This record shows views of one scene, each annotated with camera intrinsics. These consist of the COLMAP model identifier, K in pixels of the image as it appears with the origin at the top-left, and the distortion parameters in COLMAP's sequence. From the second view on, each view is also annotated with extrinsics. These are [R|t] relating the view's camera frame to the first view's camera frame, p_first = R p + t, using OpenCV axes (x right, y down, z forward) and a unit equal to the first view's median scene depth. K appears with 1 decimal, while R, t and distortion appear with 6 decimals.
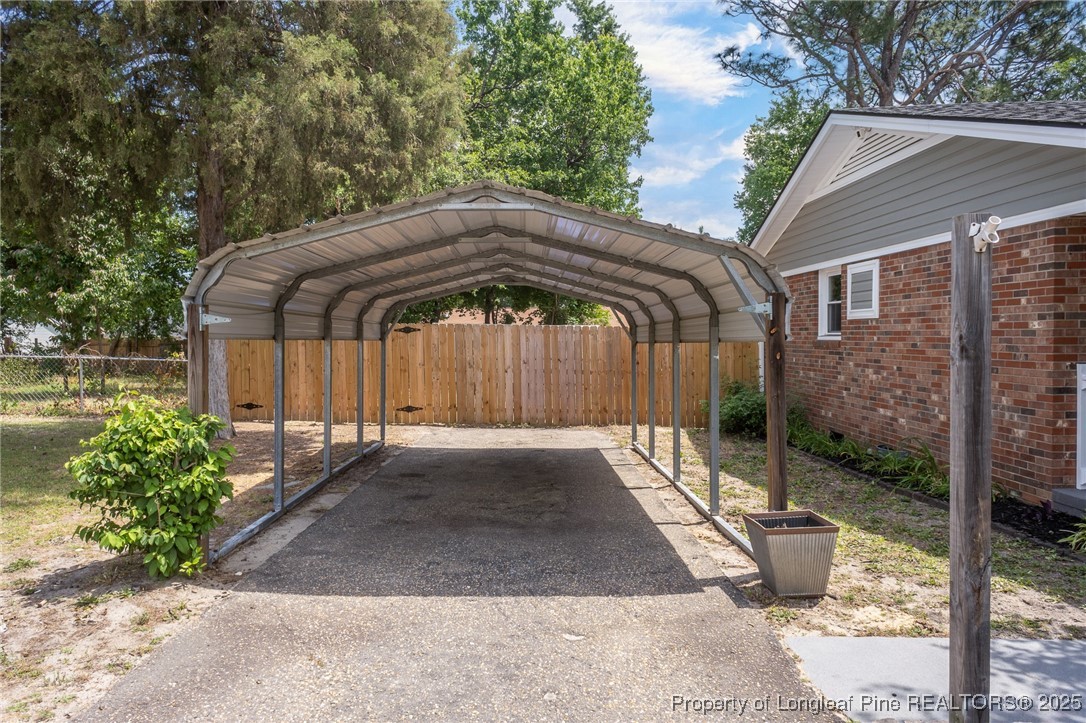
lens RADIAL K [[739.0, 0, 510.8], [0, 739.0, 358.3], [0, 0, 1]] dist [0.030021, -0.029193]
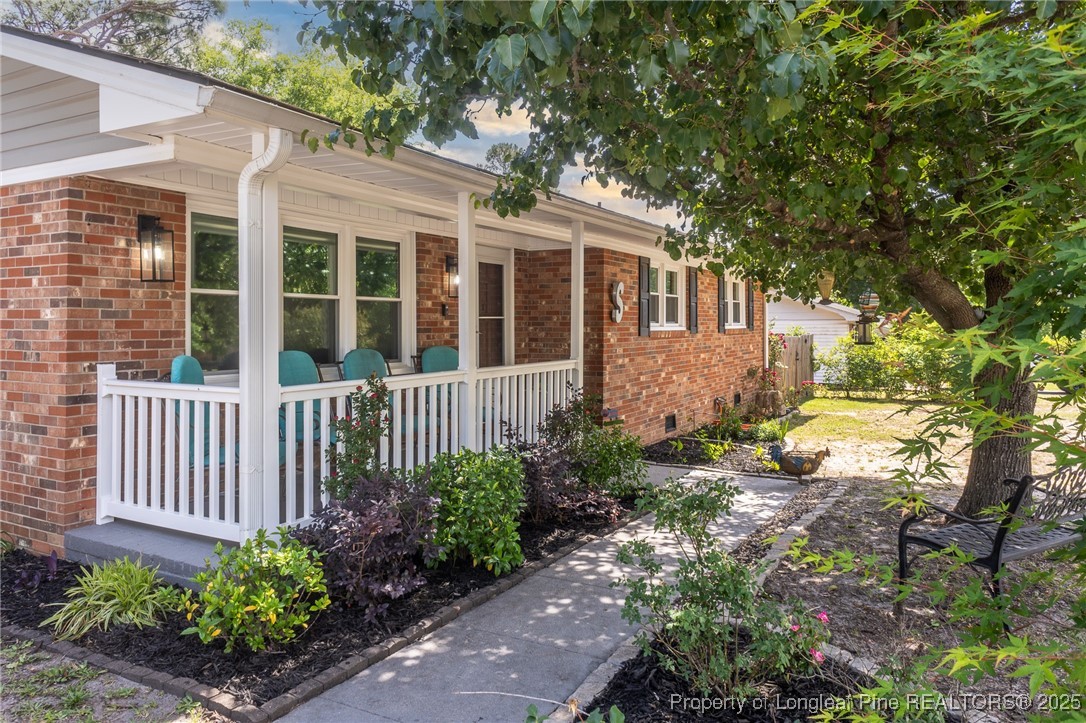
lens RADIAL K [[739.0, 0, 540.5], [0, 739.0, 320.6], [0, 0, 1]] dist [0.030021, -0.029193]
pose [[0.461973, 0.022620, 0.886605, 0.255483], [0.017186, 0.999259, -0.034449, -0.003526], [-0.886727, 0.031152, 0.461242, 0.201521]]
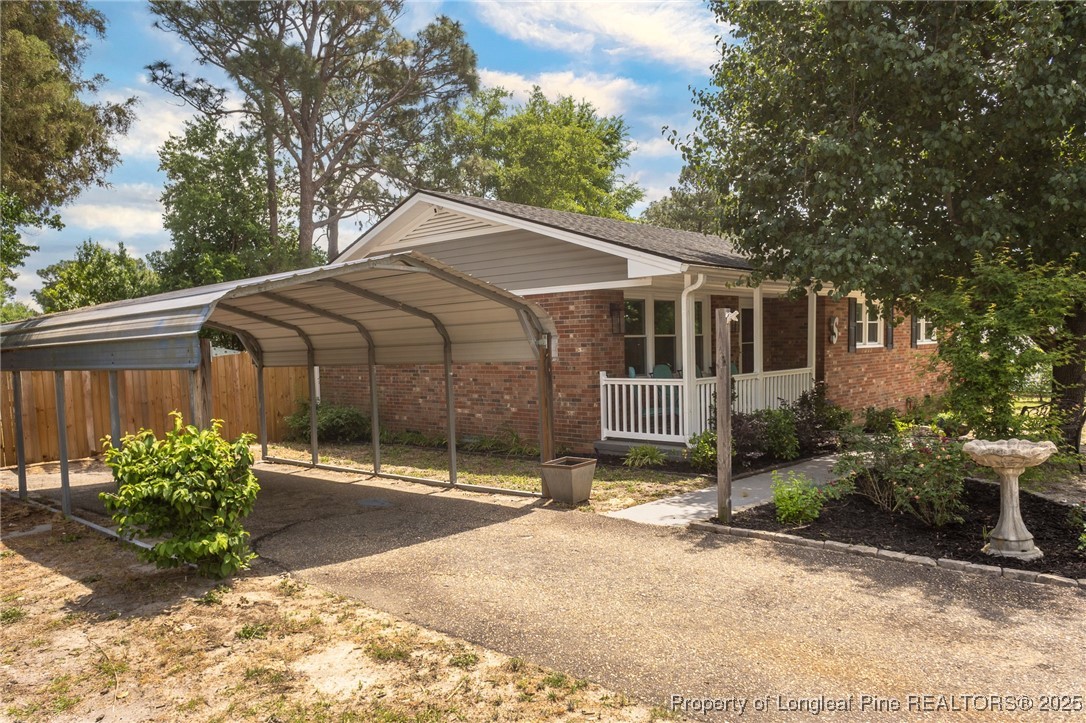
lens RADIAL K [[739.0, 0, 545.4], [0, 739.0, 399.5], [0, 0, 1]] dist [0.030021, -0.029193]
pose [[0.658359, -0.054376, 0.750737, -0.622485], [0.035726, 0.998521, 0.040993, -0.002378], [-0.751856, -0.000168, 0.659328, -0.075201]]
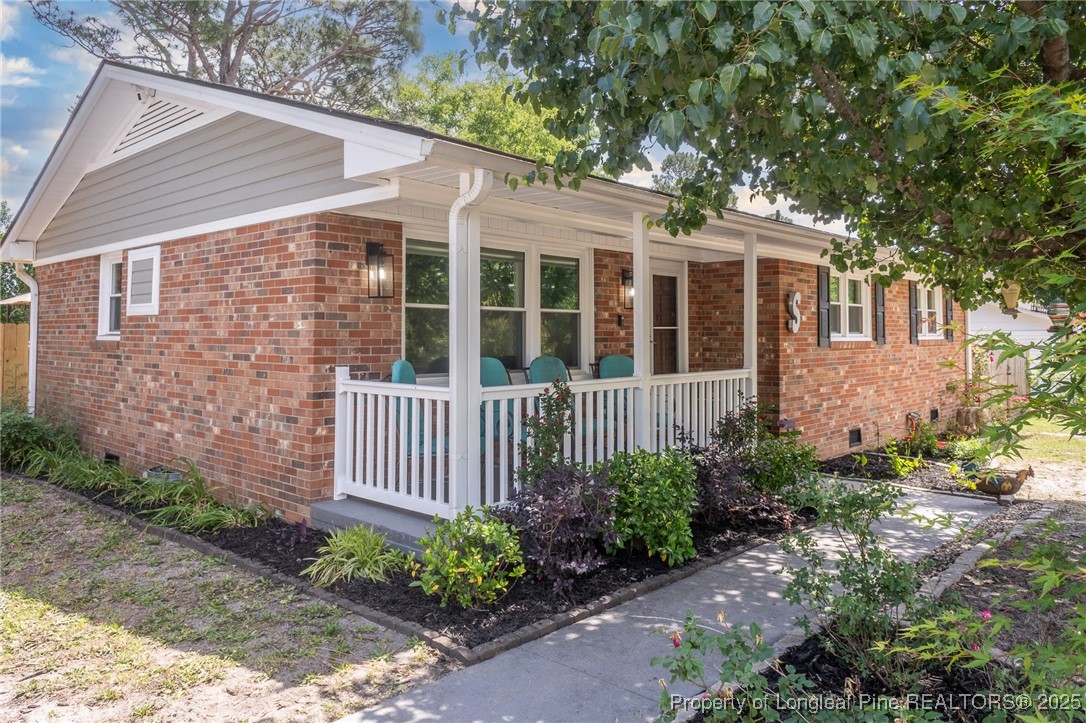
lens RADIAL K [[739.0, 0, 542.2], [0, 739.0, 311.8], [0, 0, 1]] dist [0.030021, -0.029193]
pose [[0.654970, 0.042280, 0.754471, 0.198015], [0.008324, 0.997969, -0.063153, -0.000596], [-0.755609, 0.047644, 0.653288, 0.162696]]
